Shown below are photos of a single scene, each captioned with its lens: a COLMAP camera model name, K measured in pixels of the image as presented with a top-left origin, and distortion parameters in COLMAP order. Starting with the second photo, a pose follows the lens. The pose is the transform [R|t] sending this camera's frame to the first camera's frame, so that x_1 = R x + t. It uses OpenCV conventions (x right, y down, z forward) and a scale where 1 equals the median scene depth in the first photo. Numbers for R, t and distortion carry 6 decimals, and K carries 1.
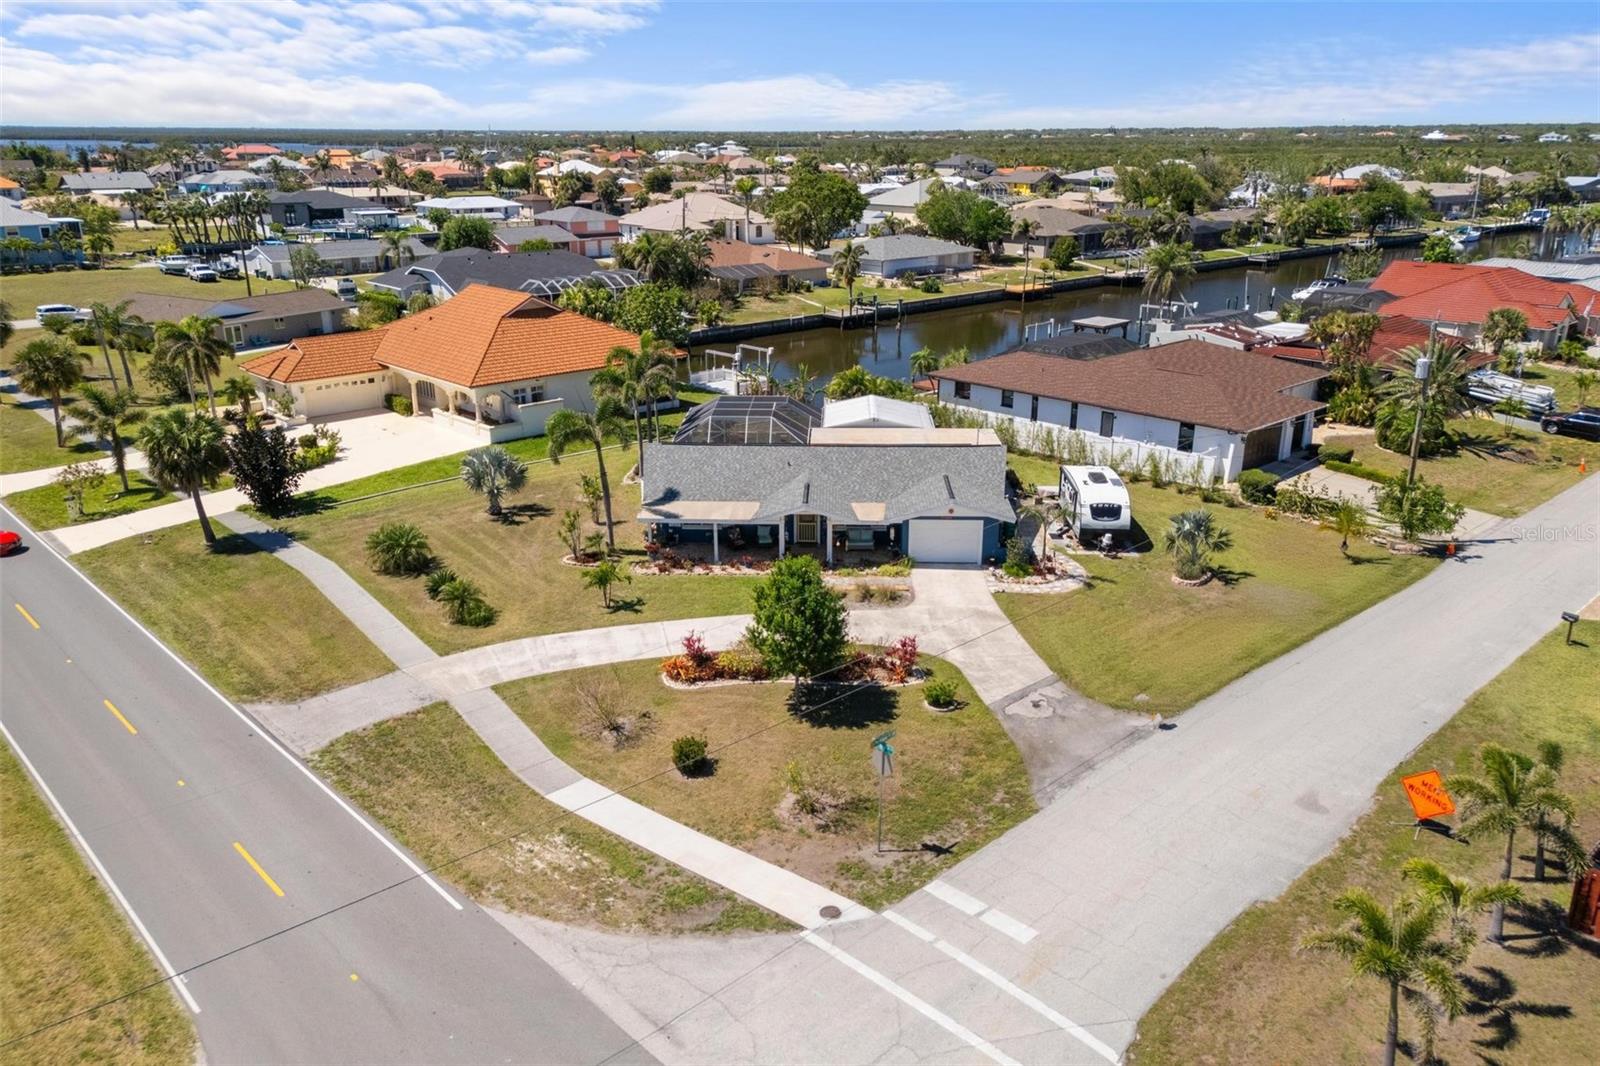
lens RADIAL K [[1168.9, 0, 806.8], [0, 1168.9, 543.3], [0, 0, 1]] dist [0.061624, -0.056957]
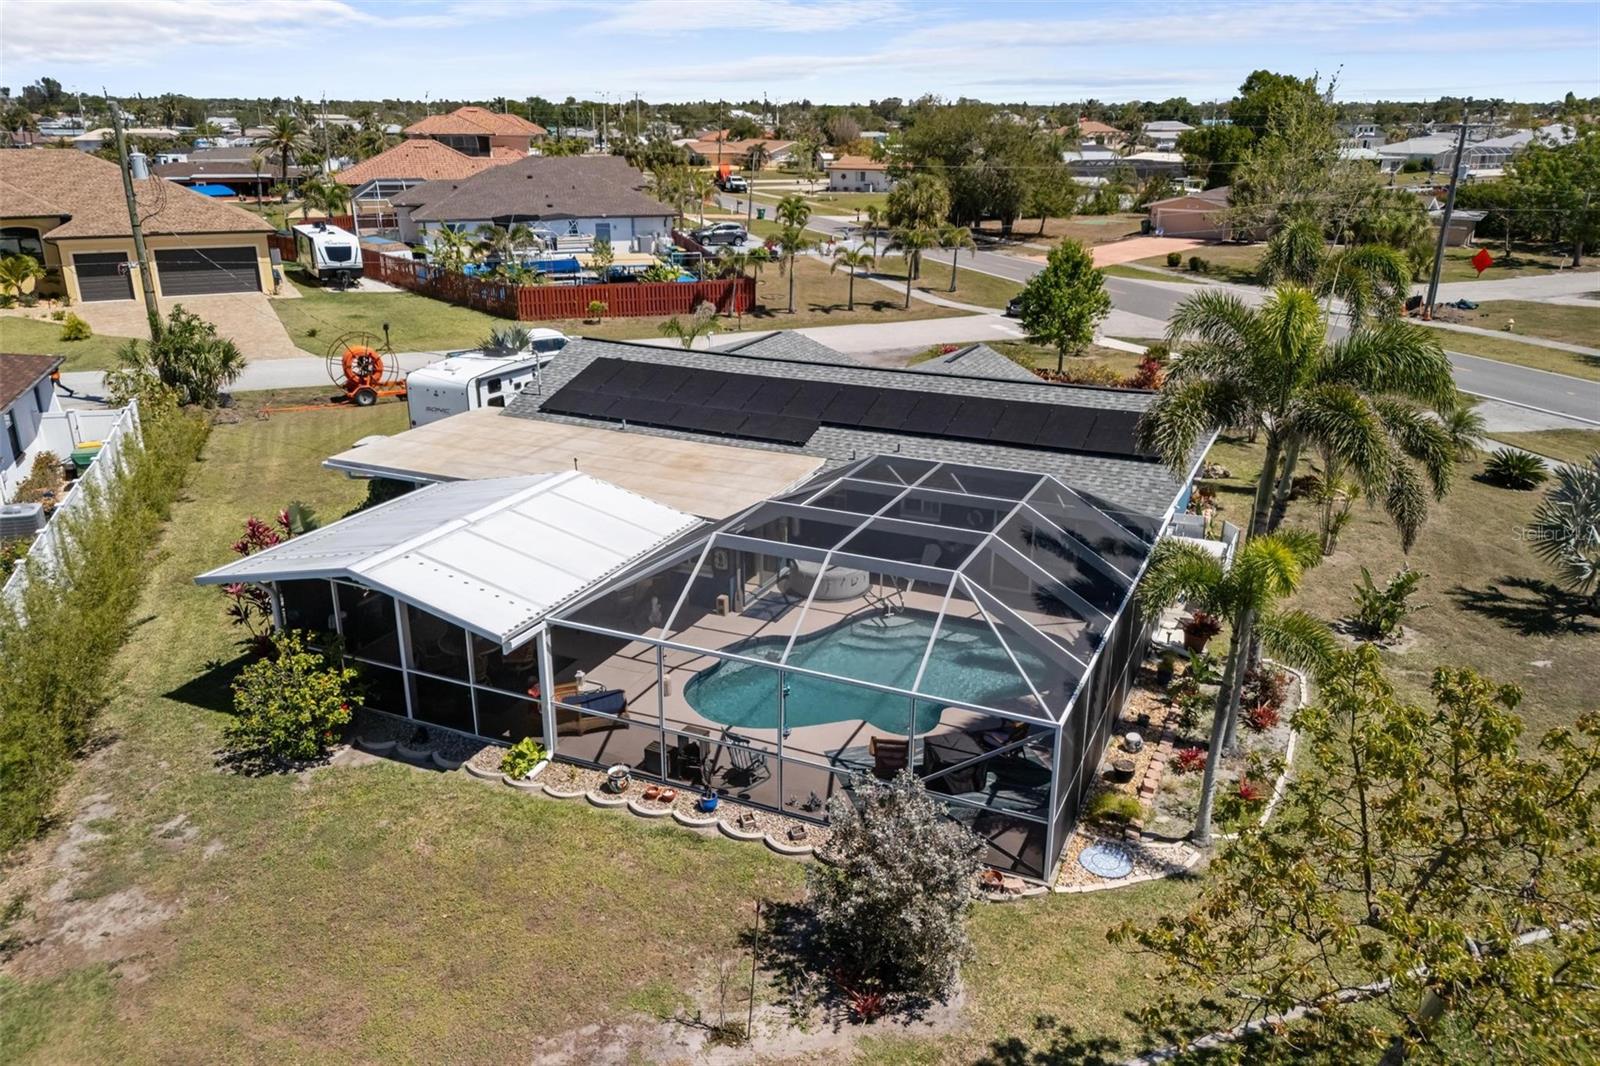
lens RADIAL K [[1168.9, 0, 804.2], [0, 1168.9, 548.0], [0, 0, 1]] dist [0.061624, -0.056957]
pose [[-0.918938, -0.139529, 0.368896, -0.077805], [0.127896, 0.779365, 0.613378, -0.164018], [-0.373089, 0.610837, -0.698343, 0.678625]]
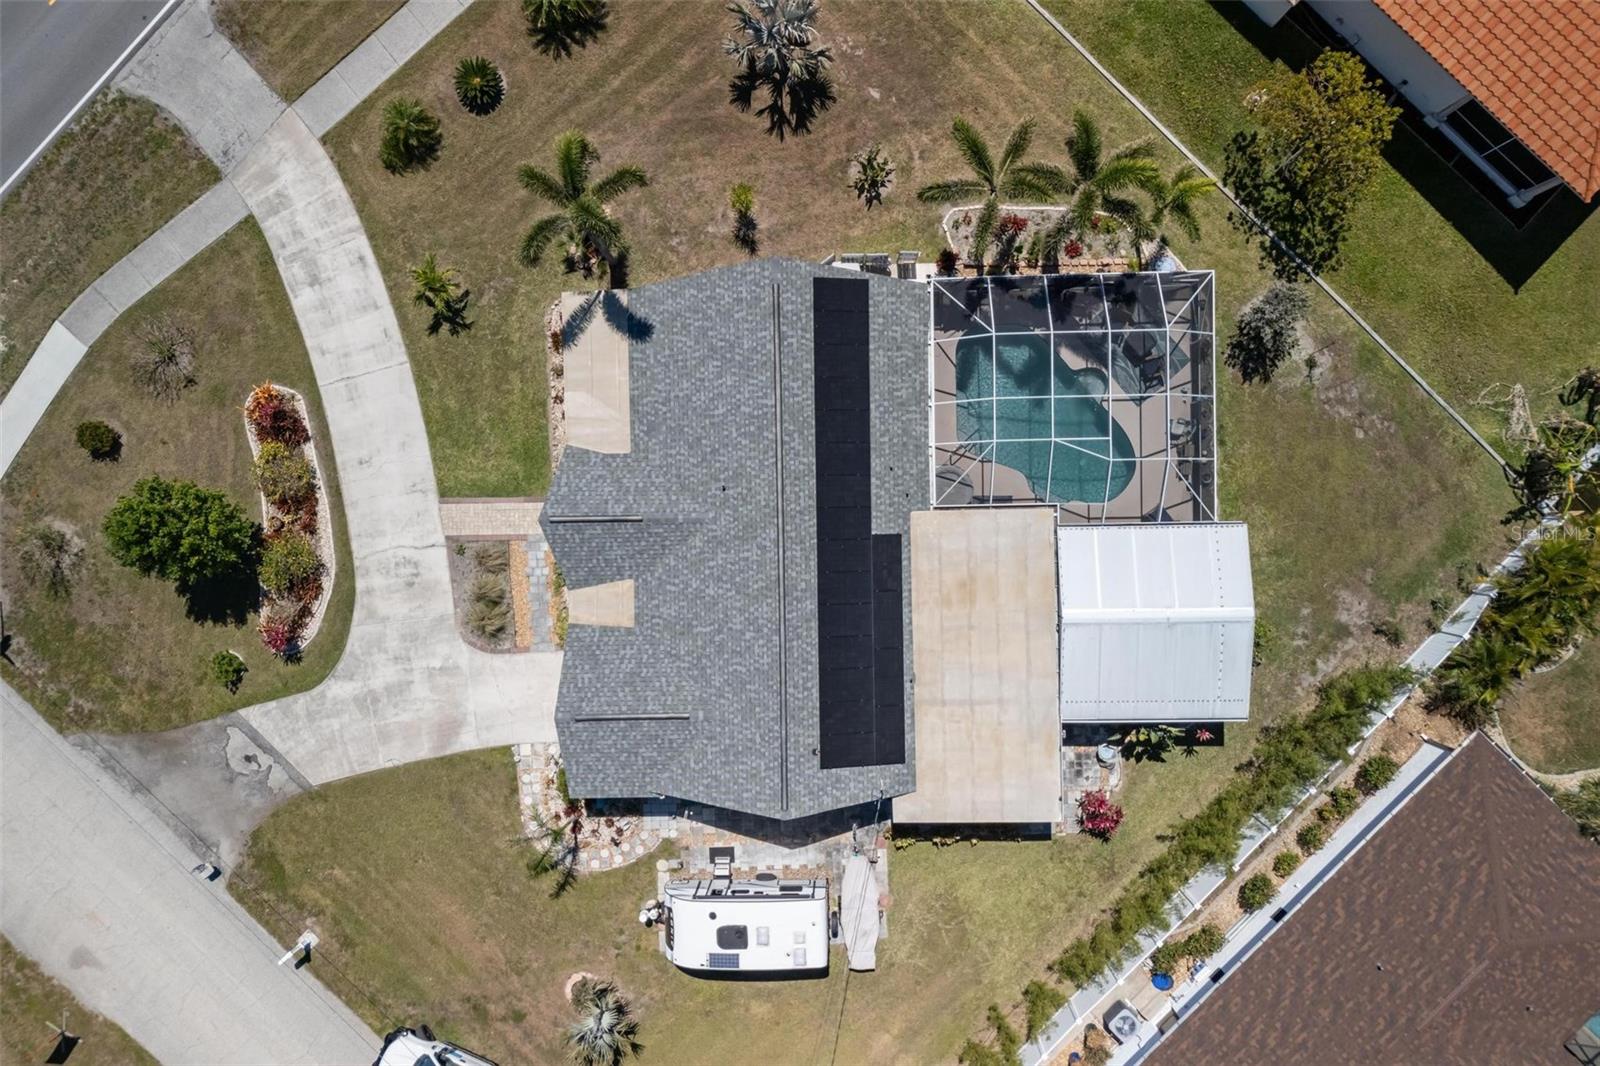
lens RADIAL K [[1168.9, 0, 799.9], [0, 1168.9, 532.7], [0, 0, 1]] dist [0.061624, -0.056957]
pose [[0.043402, 0.998782, 0.023465, -0.001782], [-0.309421, -0.008894, 0.950884, -0.334361], [0.949934, -0.048531, 0.308658, 0.386981]]
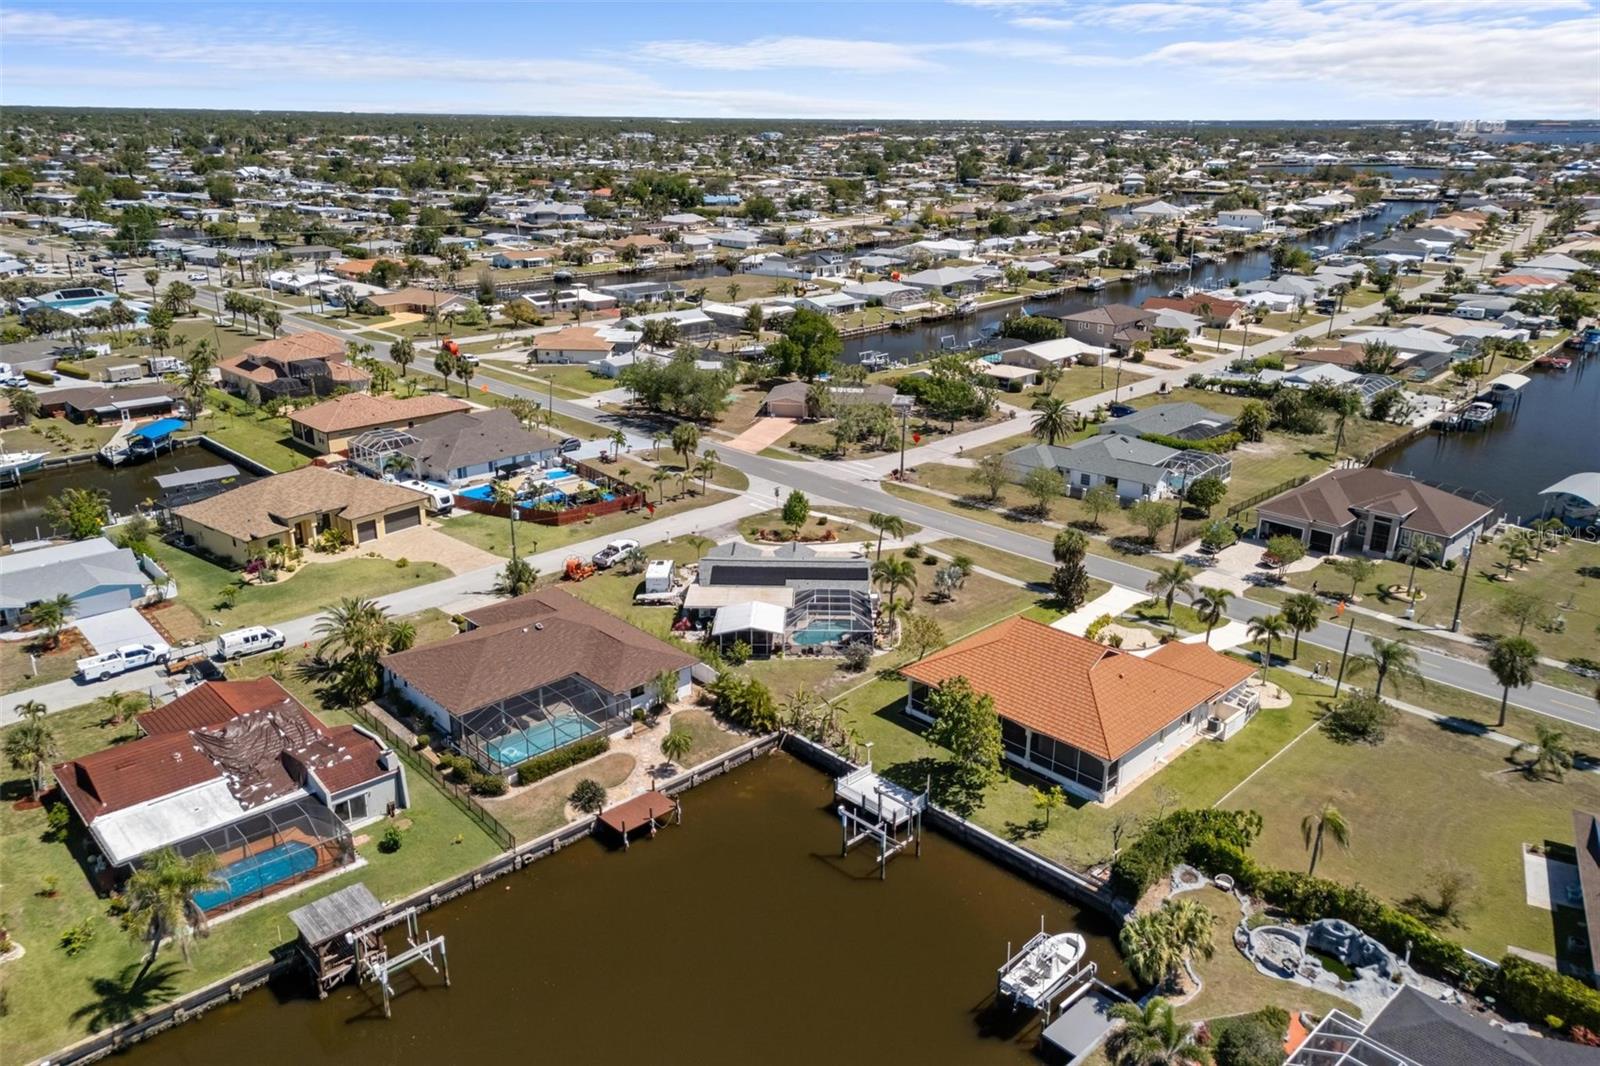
lens RADIAL K [[1168.9, 0, 800.0], [0, 1168.9, 525.7], [0, 0, 1]] dist [0.061624, -0.056957]
pose [[-0.999956, -0.003883, -0.008562, 0.003925], [-0.008354, 0.784762, 0.619741, -0.673537], [0.004312, 0.619785, -0.784760, 1.230809]]
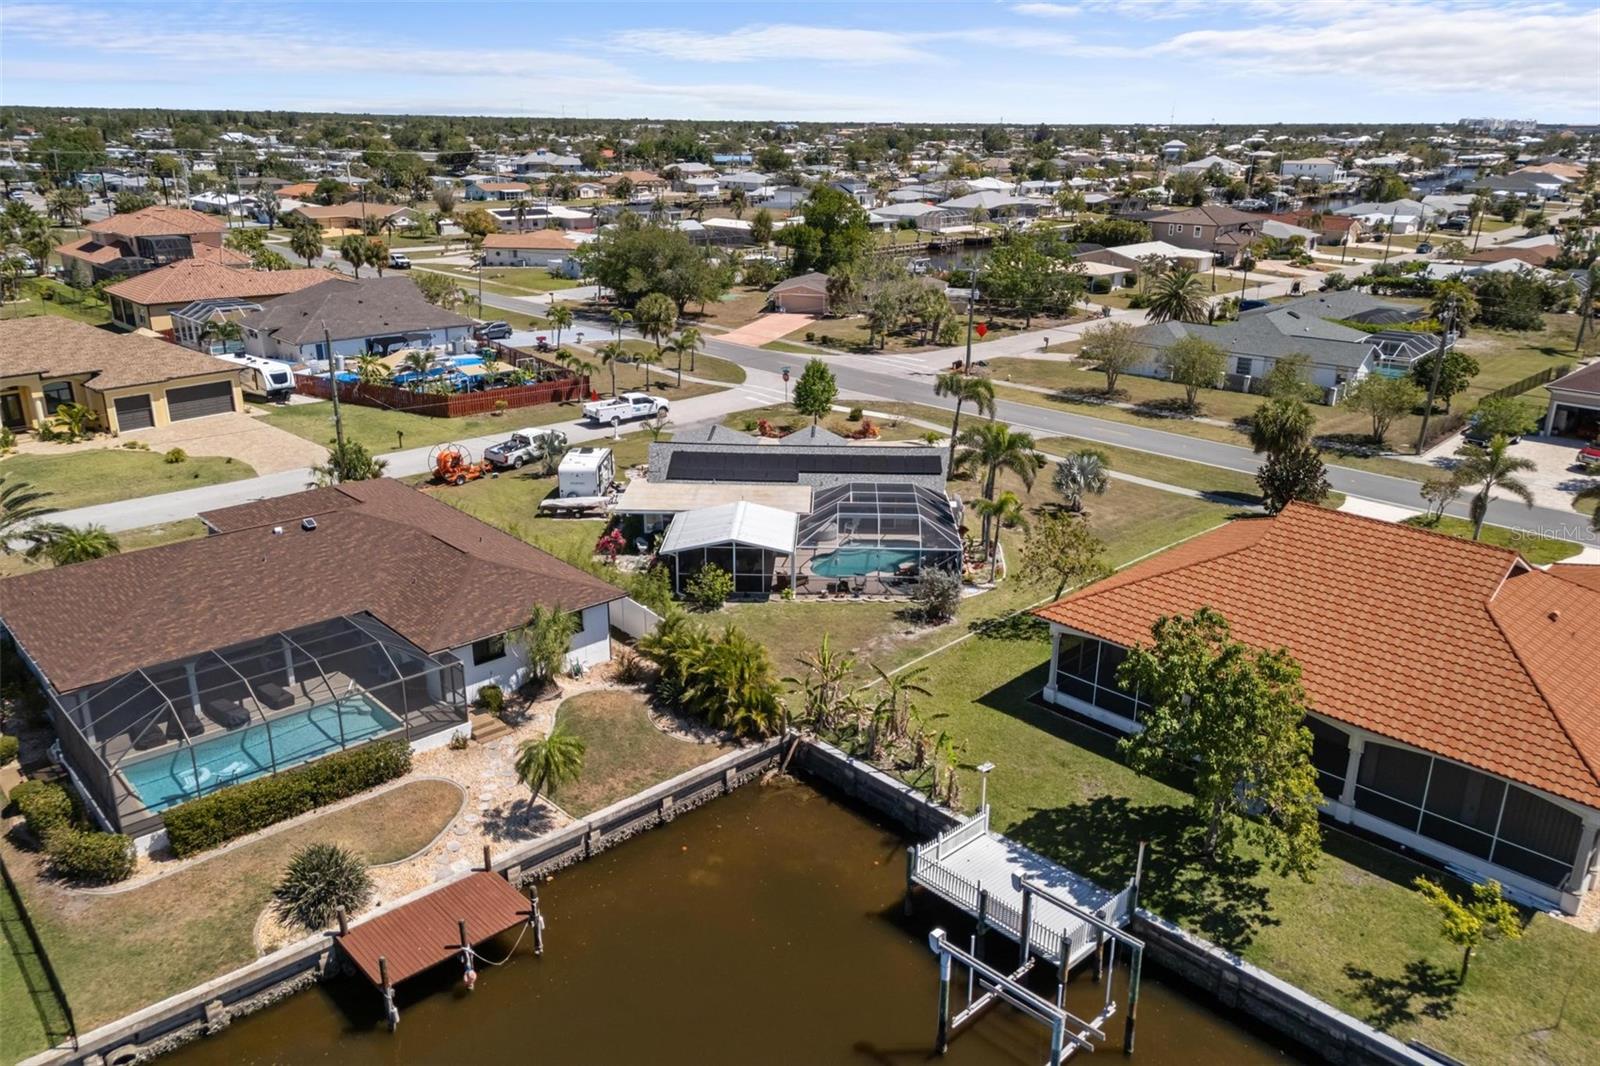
lens RADIAL K [[1168.9, 0, 803.3], [0, 1168.9, 537.8], [0, 0, 1]] dist [0.061624, -0.056957]
pose [[-0.999946, -0.010385, 0.000185, 0.004610], [-0.007989, 0.780410, 0.625217, -0.364776], [-0.006637, 0.625182, -0.780451, 0.955283]]
